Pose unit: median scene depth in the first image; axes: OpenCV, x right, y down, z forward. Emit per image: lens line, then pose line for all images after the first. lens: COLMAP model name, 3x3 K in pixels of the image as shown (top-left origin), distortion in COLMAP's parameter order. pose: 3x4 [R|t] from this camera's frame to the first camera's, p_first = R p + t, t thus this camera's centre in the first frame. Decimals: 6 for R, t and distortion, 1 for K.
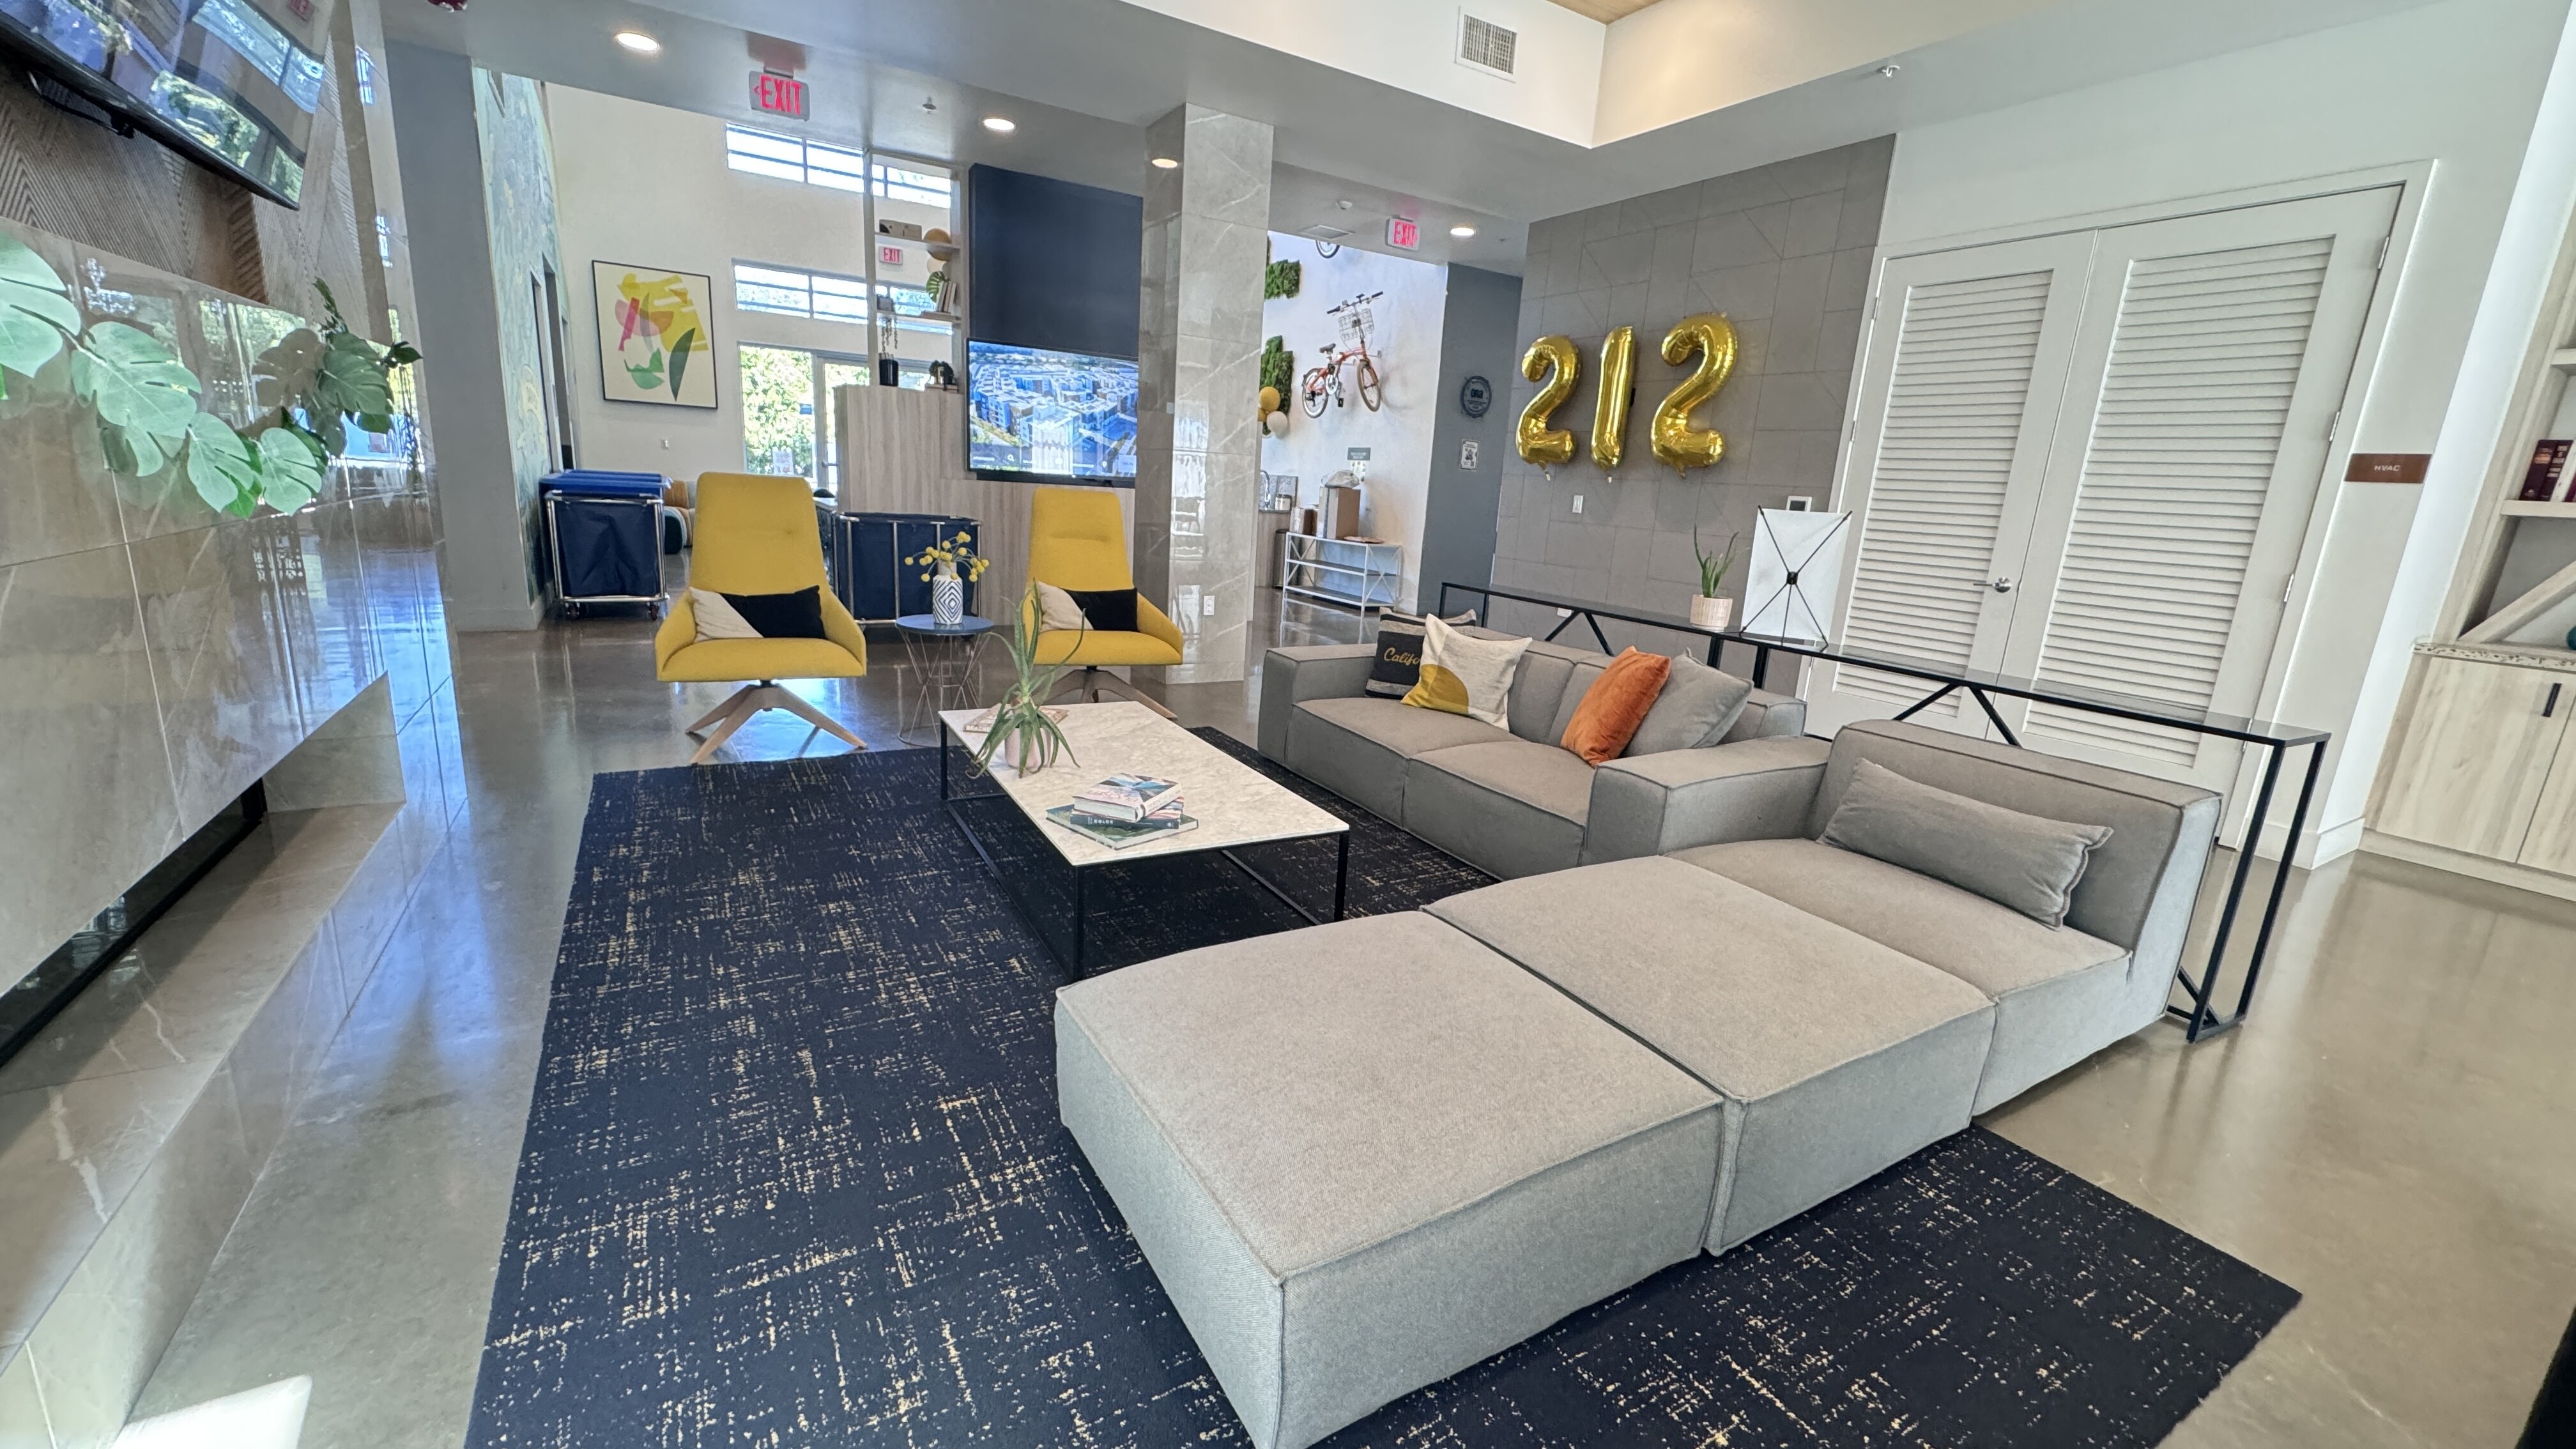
lens RADIAL K [[1022.7, 0, 1286.6], [0, 1022.7, 716.6], [0, 0, 1]] dist [-0.000378, -0.000336]
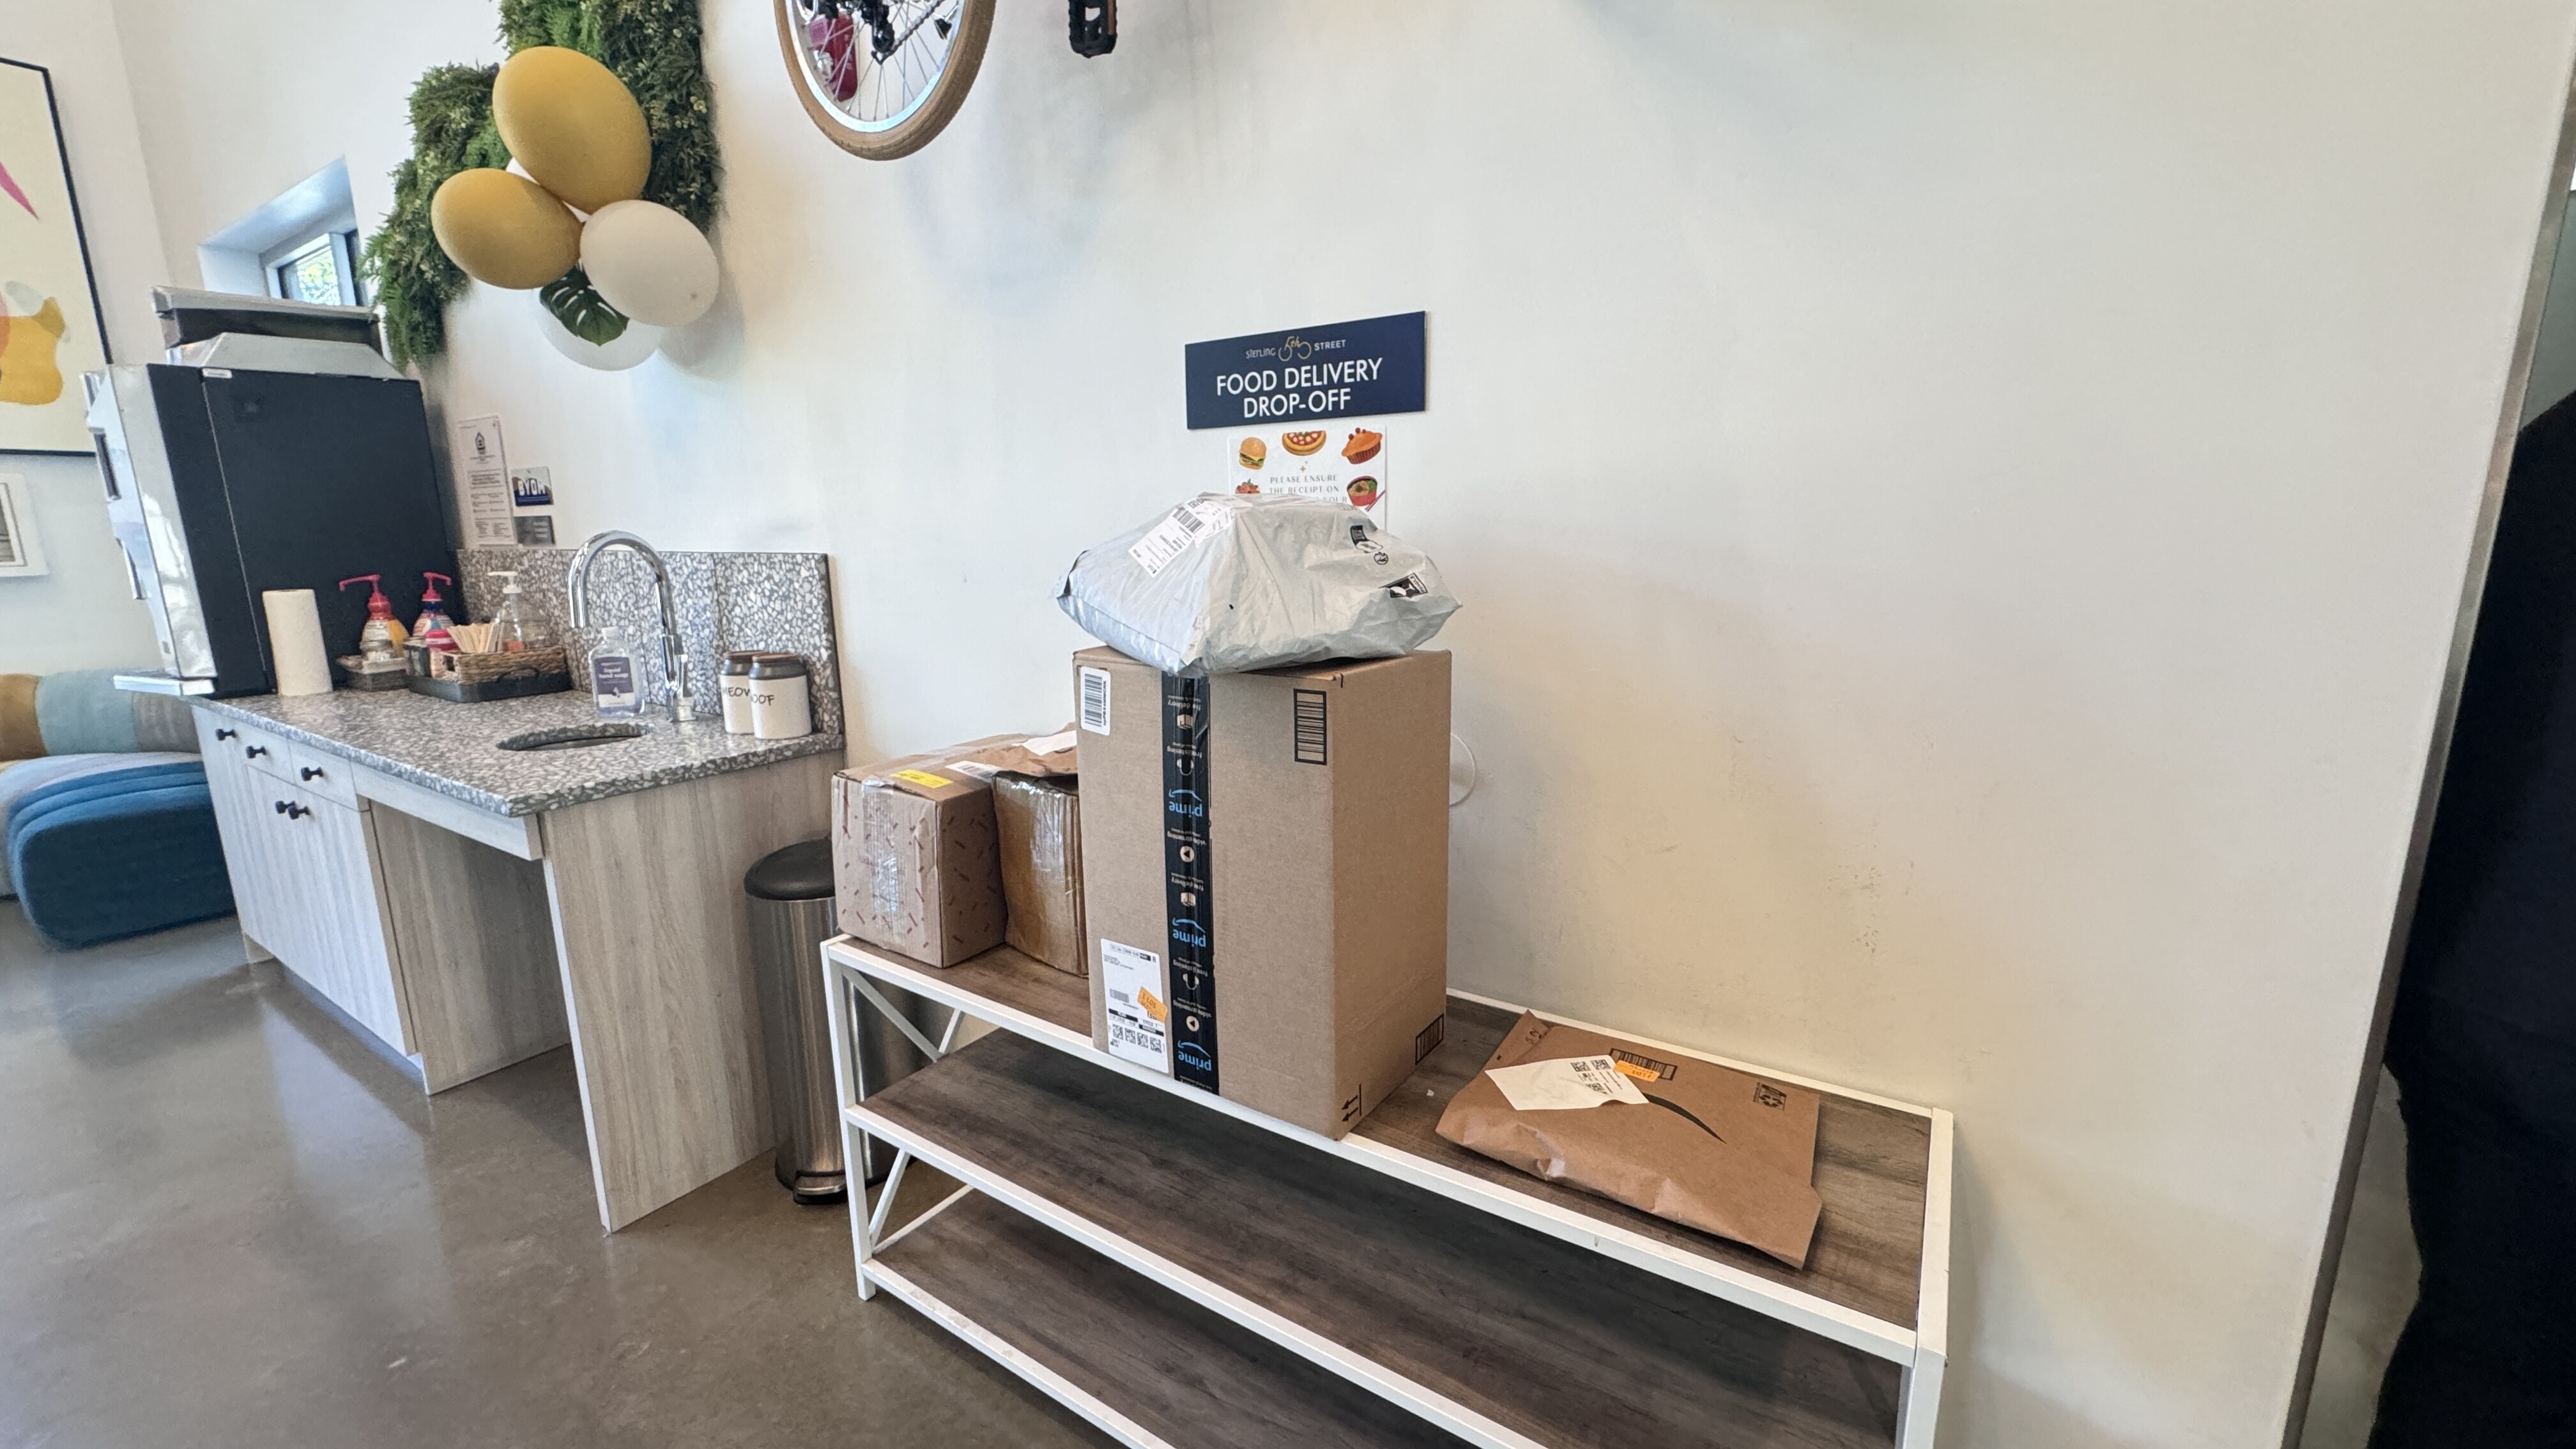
lens RADIAL K [[1022.7, 0, 1286.6], [0, 1022.7, 716.6], [0, 0, 1]] dist [-0.000378, -0.000336]
pose [[0.896556, -0.153634, 0.415433, 0.003909], [0.164385, 0.986346, 0.010005, -0.195780], [-0.411298, 0.059321, 0.909569, 0.805944]]
